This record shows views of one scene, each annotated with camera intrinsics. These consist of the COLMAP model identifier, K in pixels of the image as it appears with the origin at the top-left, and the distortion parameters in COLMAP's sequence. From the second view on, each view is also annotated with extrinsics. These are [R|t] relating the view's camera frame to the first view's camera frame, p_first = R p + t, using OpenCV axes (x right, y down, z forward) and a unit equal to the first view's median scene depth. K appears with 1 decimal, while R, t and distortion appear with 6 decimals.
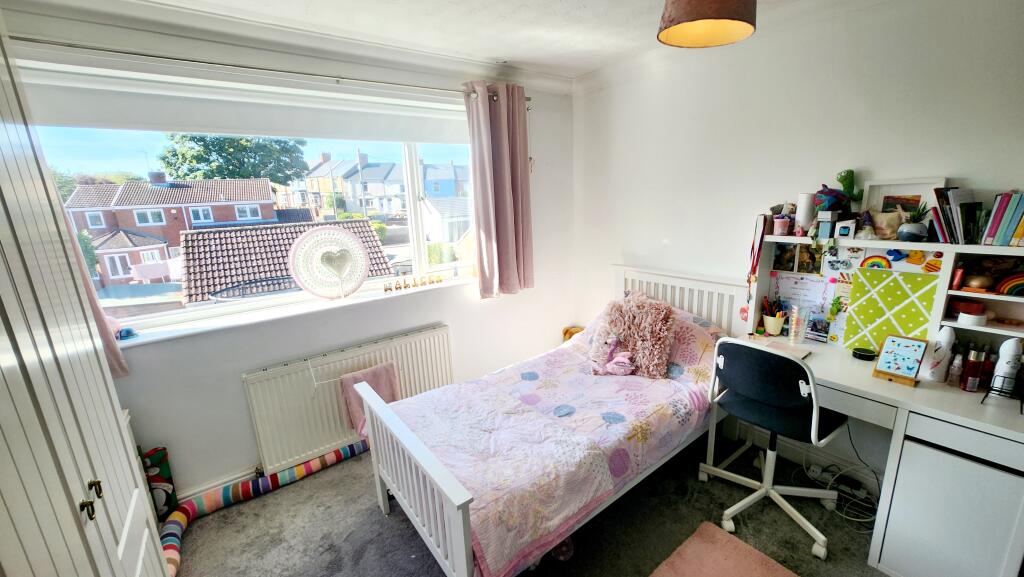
lens RADIAL K [[407.4, 0, 522.3], [0, 407.4, 291.9], [0, 0, 1]] dist [0.000129, 0.000136]
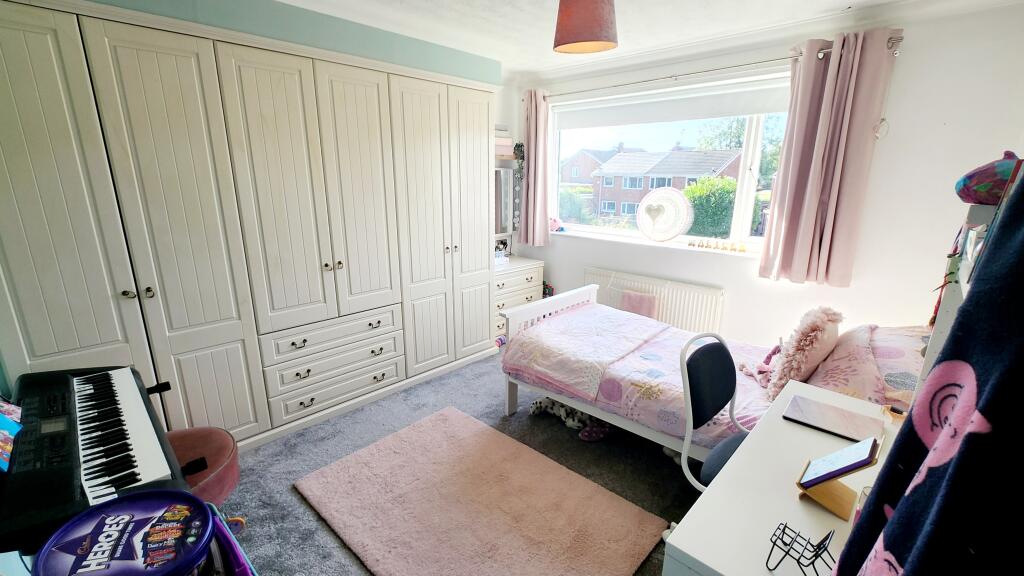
lens RADIAL K [[431.9, 0, 509.9], [0, 431.9, 292.1], [0, 0, 1]] dist [-0.000602, 0.000031]
pose [[0.152061, 0.290913, -0.944588, 0.881346], [-0.244099, 0.937151, 0.249327, -0.065090], [0.957754, 0.192660, 0.213516, 0.257182]]
